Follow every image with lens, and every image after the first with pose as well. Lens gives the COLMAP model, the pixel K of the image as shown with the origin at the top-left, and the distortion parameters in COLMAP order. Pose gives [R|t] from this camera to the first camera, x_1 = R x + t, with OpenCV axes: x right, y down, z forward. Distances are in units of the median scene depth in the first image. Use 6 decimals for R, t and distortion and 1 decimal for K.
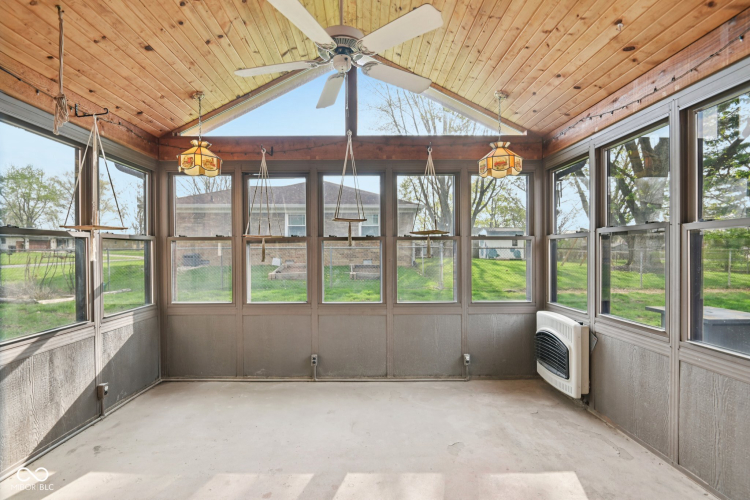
lens RADIAL K [[353.4, 0, 377.8], [0, 353.4, 249.4], [0, 0, 1]] dist [-0.012234, -0.003695]
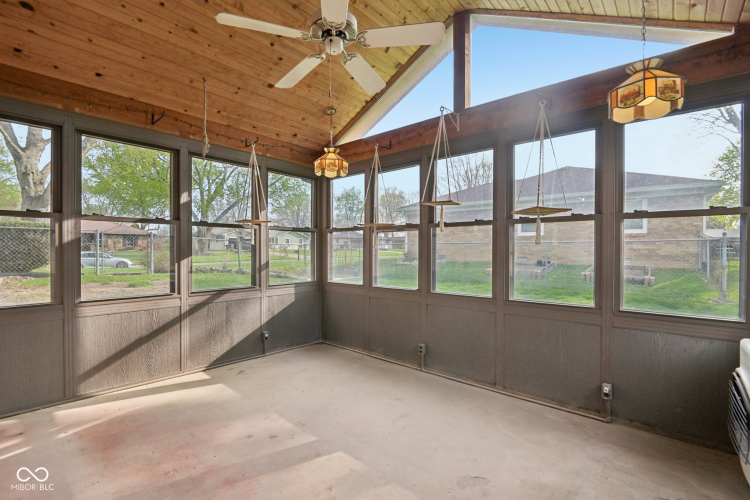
lens RADIAL K [[353.4, 0, 379.9], [0, 353.4, 250.8], [0, 0, 1]] dist [-0.012234, -0.003695]
pose [[0.737616, 0.008253, -0.675170, 0.400375], [-0.003683, 0.999960, 0.008199, 0.032127], [0.675210, -0.003561, 0.737617, 0.196707]]
